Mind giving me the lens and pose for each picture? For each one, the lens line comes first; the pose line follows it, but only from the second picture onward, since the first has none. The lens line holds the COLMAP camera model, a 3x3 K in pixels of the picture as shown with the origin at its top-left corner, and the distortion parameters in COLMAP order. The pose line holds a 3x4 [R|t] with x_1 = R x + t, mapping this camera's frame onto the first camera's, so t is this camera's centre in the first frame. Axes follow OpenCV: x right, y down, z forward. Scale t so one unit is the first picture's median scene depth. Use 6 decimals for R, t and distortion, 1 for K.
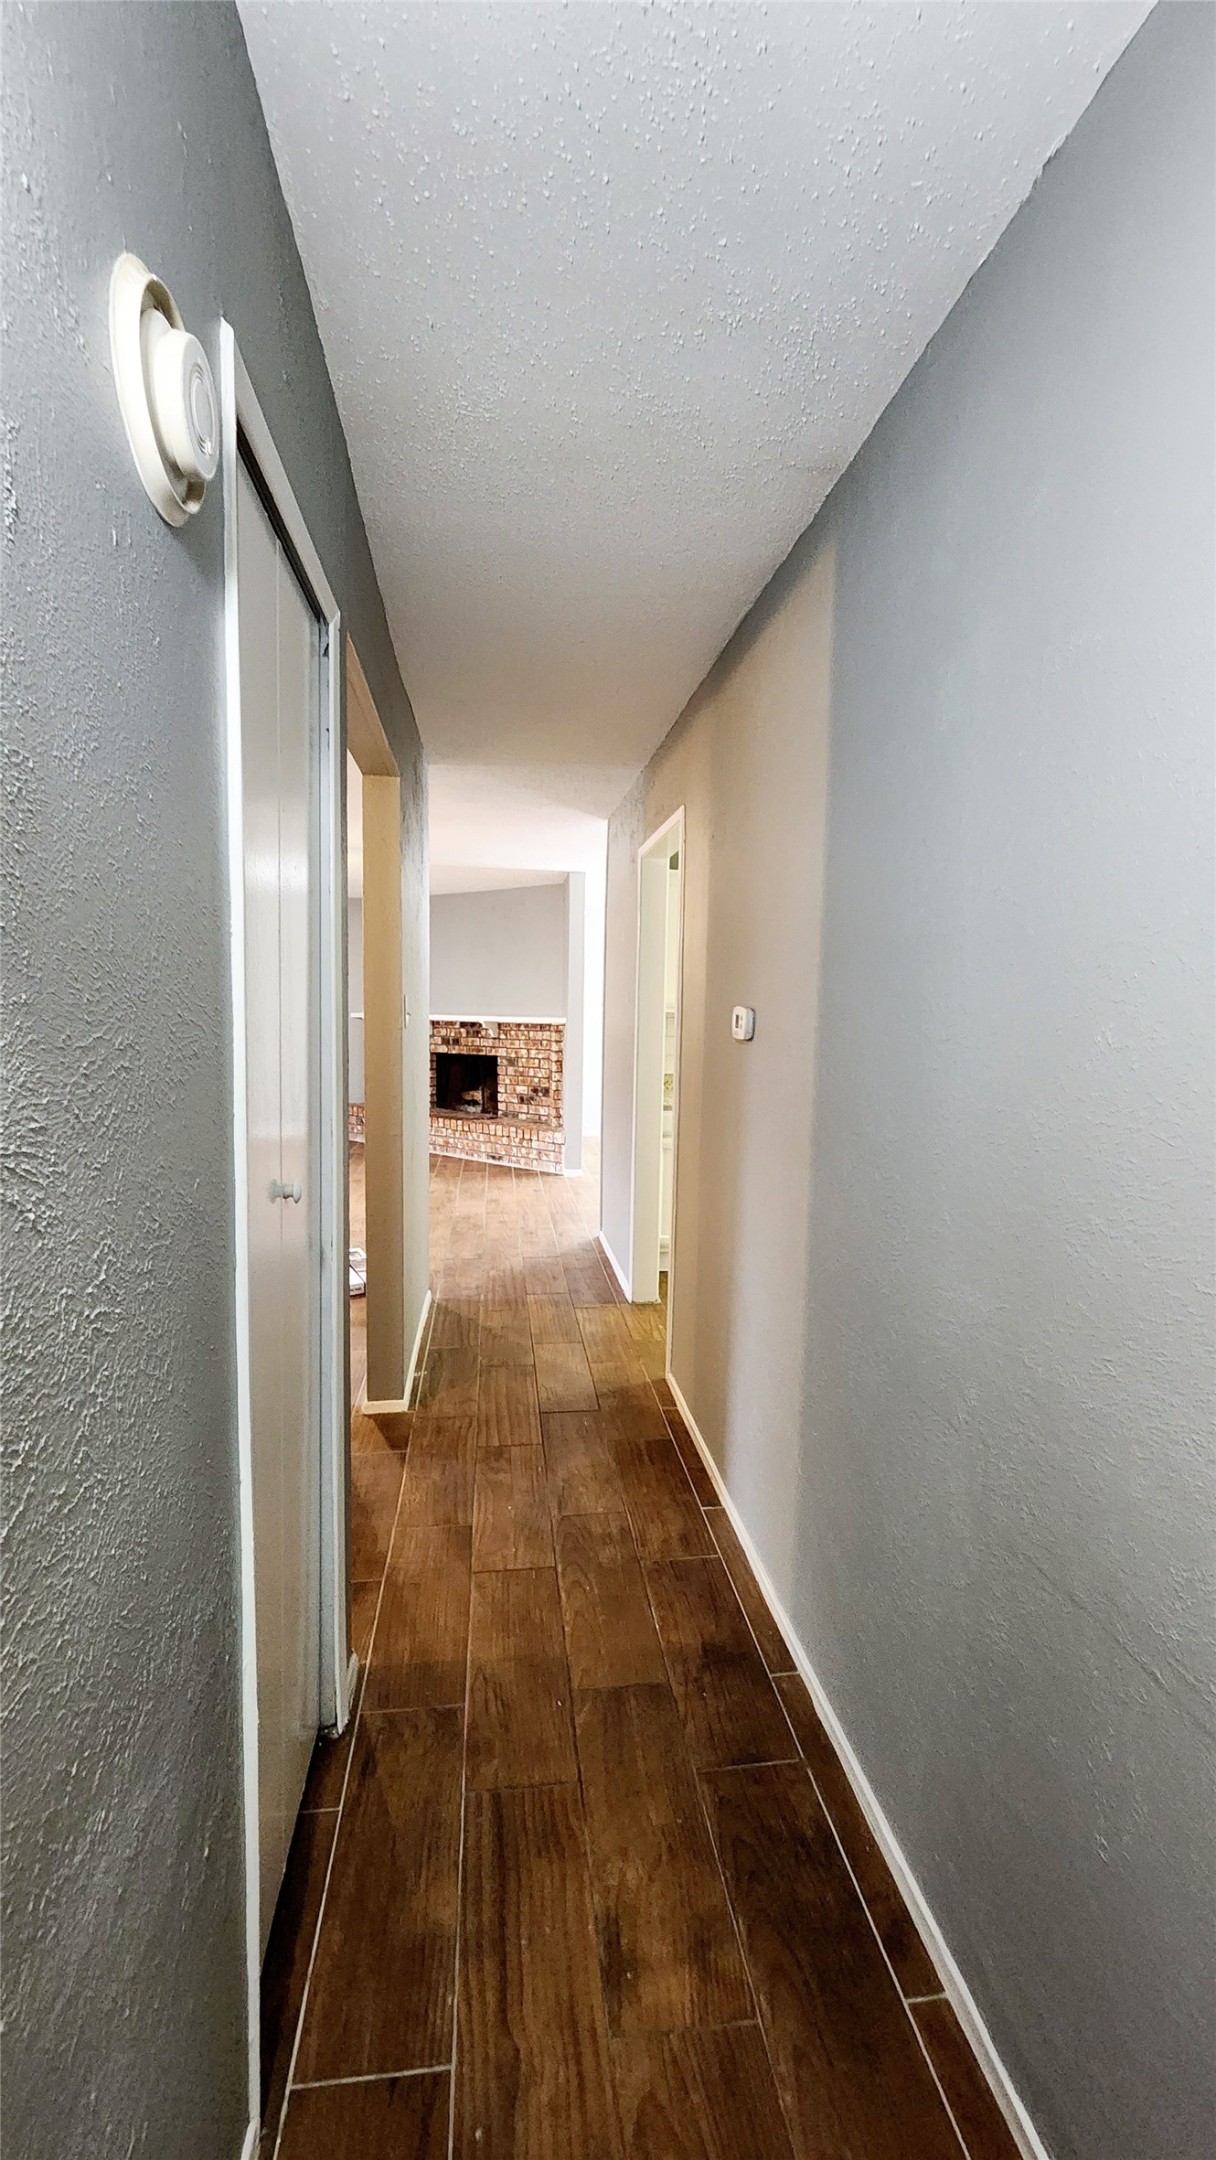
lens RADIAL K [[898.2, 0, 608.4], [0, 898.2, 1068.3], [0, 0, 1]] dist [-0.014117, 0.000976]
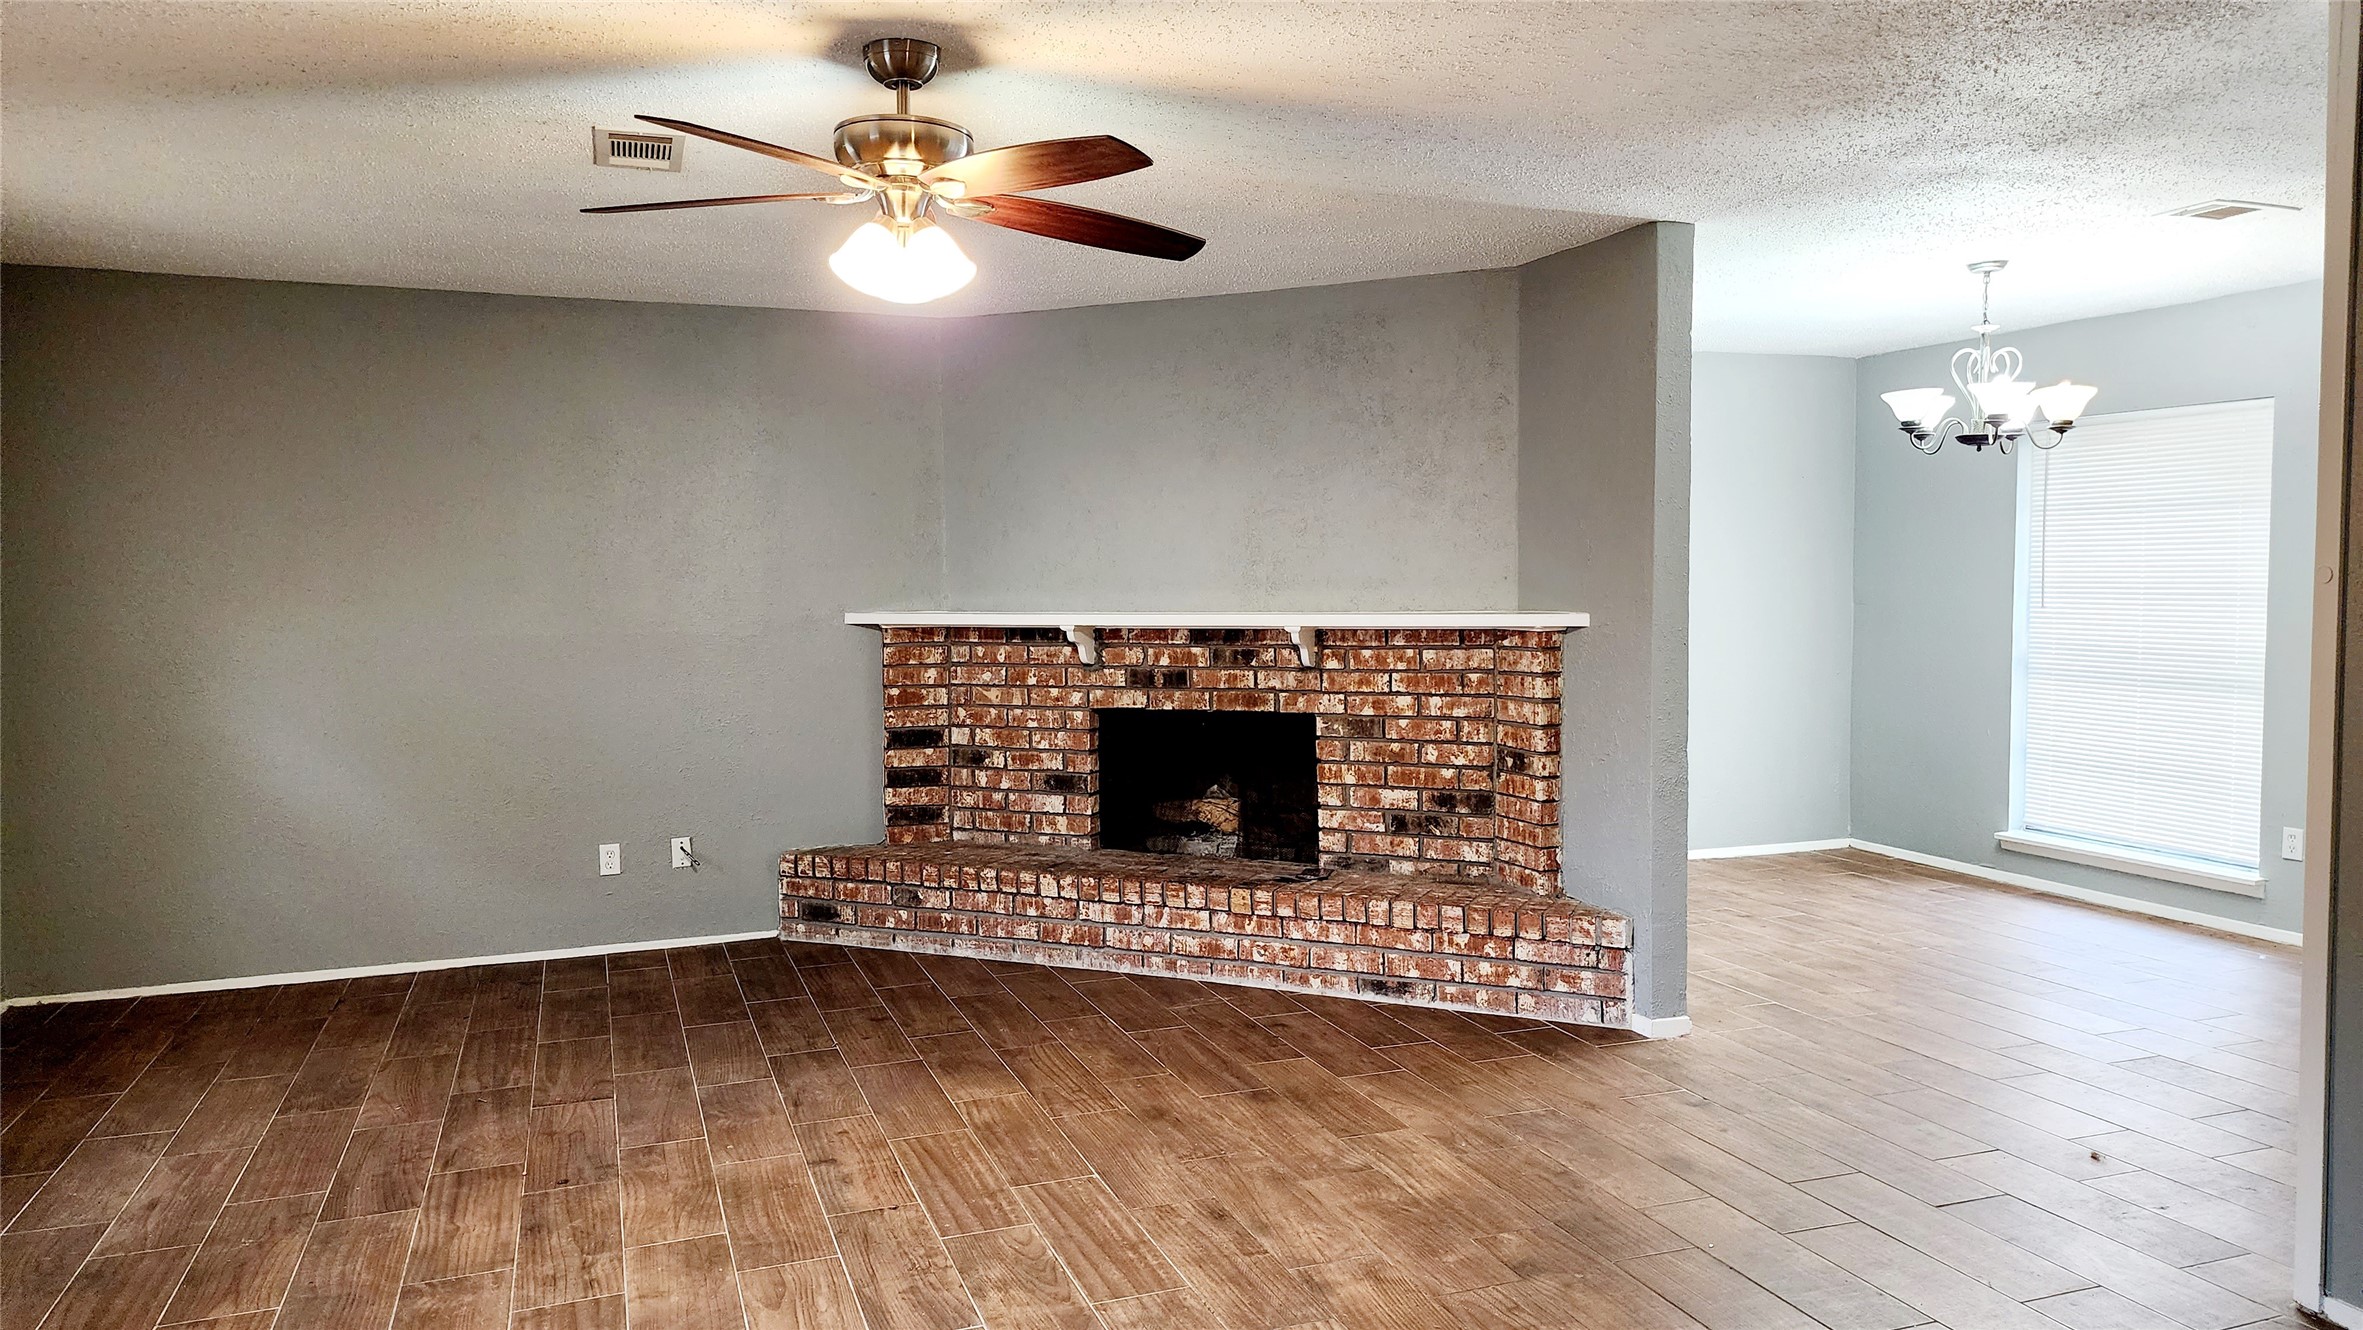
lens RADIAL K [[1579.3, 0, 1161.3], [0, 1579.3, 653.4], [0, 0, 1]] dist [0.060149, -0.041670]
pose [[0.977700, -0.035523, 0.206980, -0.337596], [0.039001, 0.999158, -0.012747, -0.034550], [-0.206353, 0.020535, 0.978262, 0.347592]]
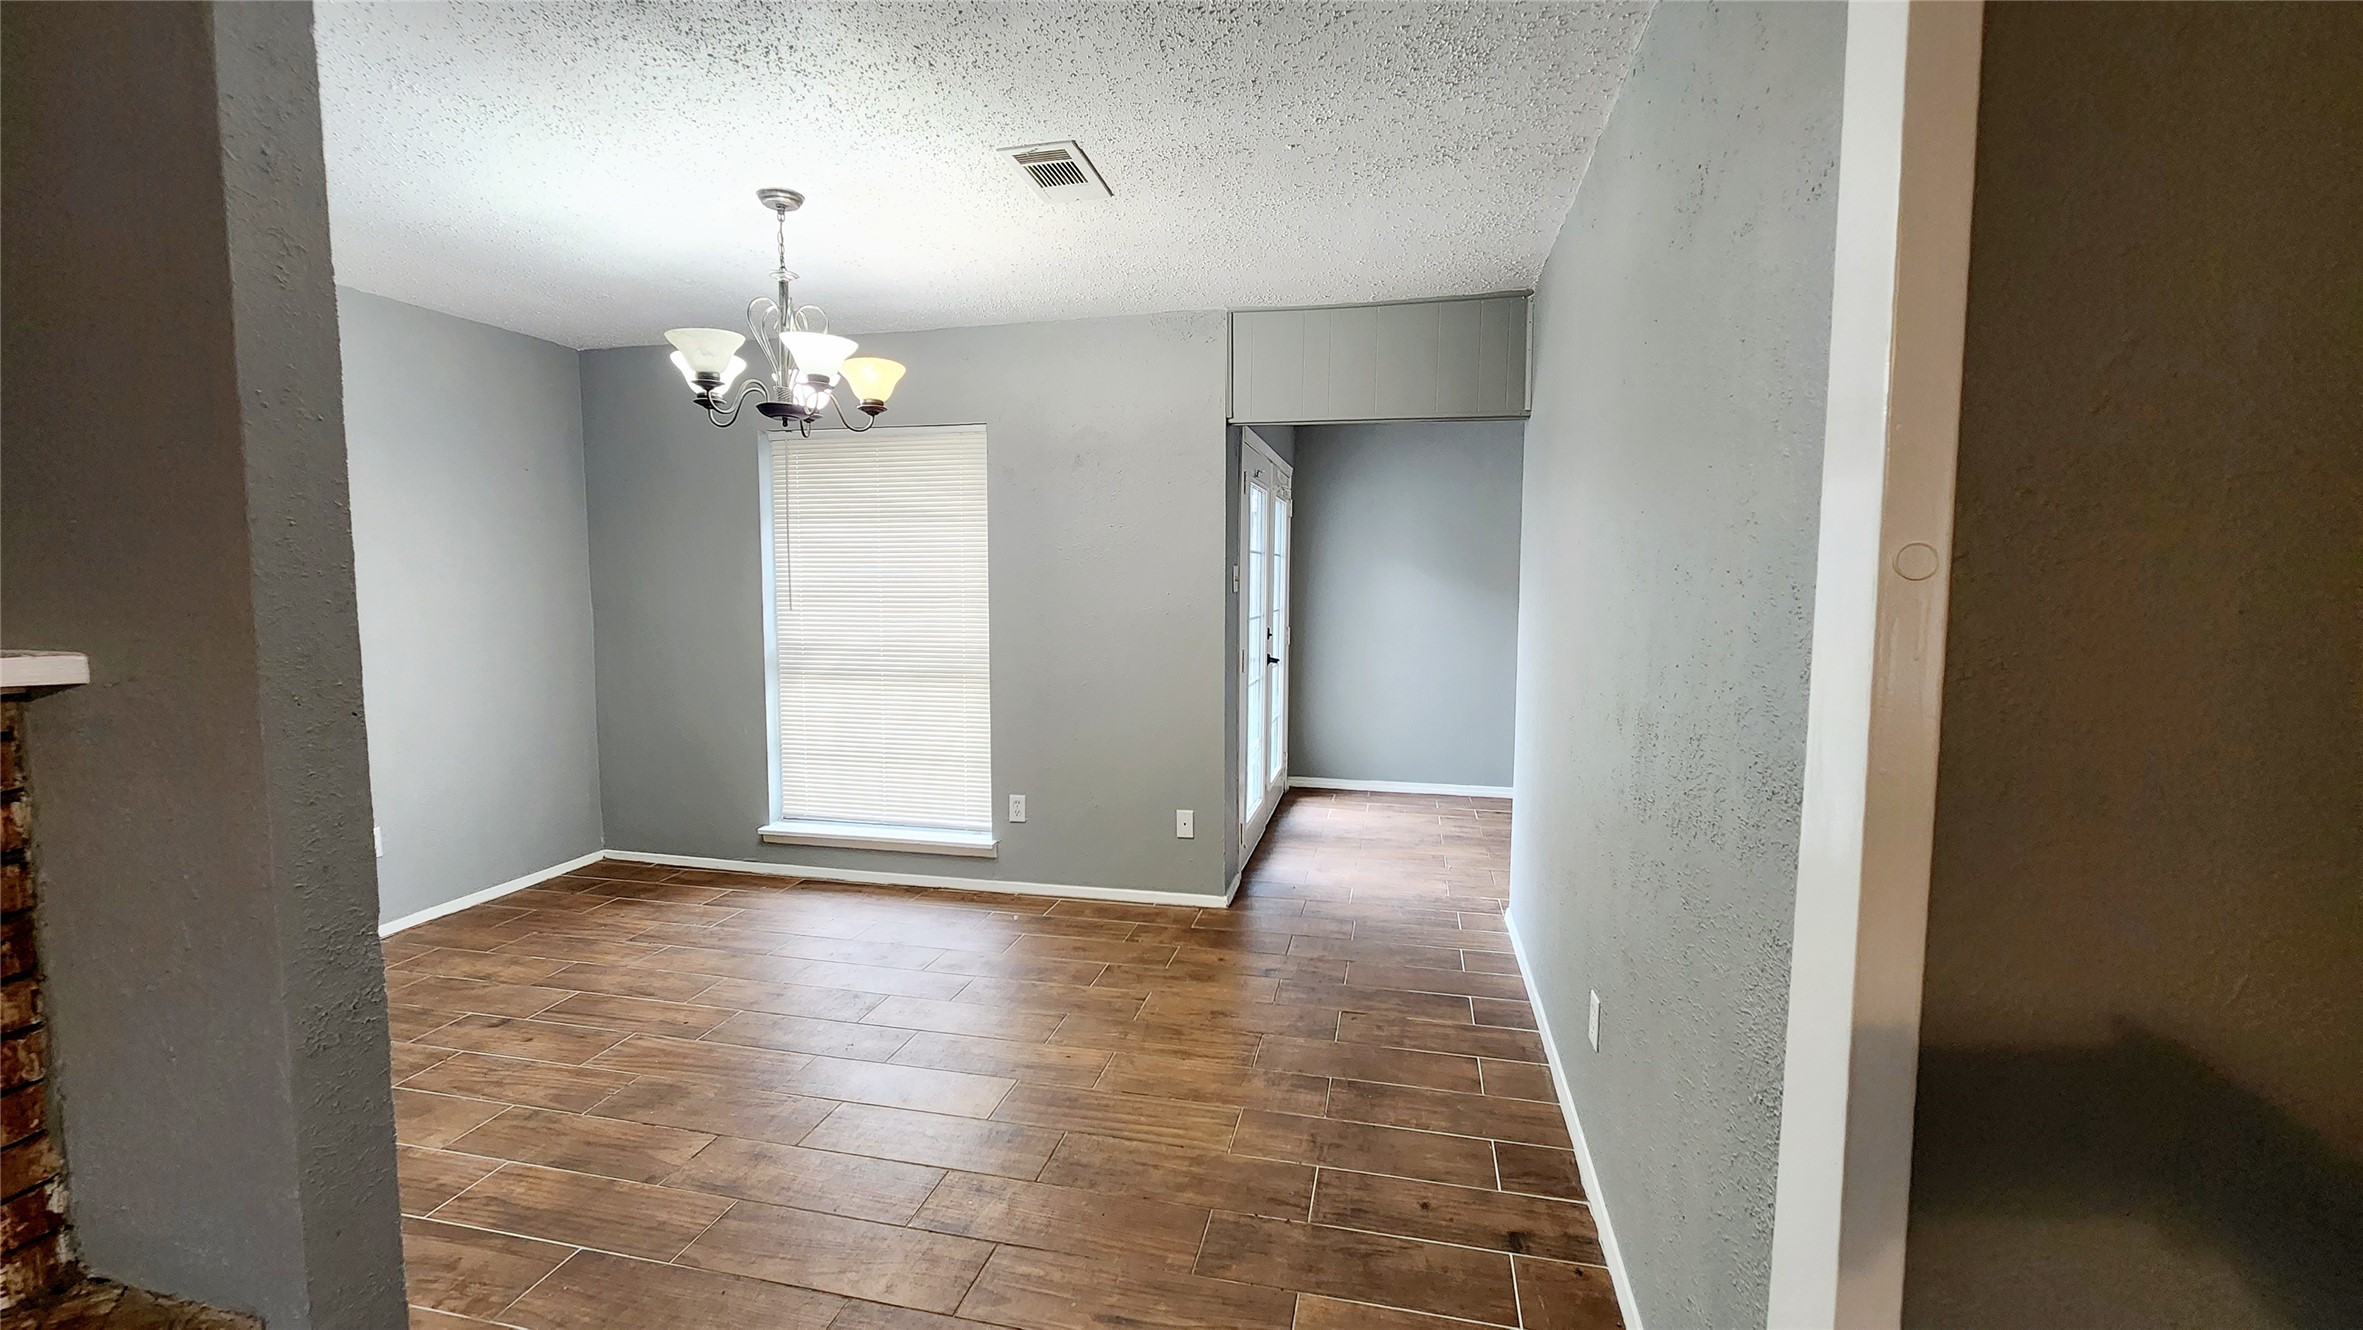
lens RADIAL K [[982.6, 0, 1194.3], [0, 982.6, 656.9], [0, 0, 1]] dist [-0.014117, 0.000976]
pose [[0.349352, -0.094277, 0.932237, -0.131588], [0.068749, 0.994823, 0.074843, -0.050509], [-0.934466, 0.037944, 0.354025, 0.686252]]
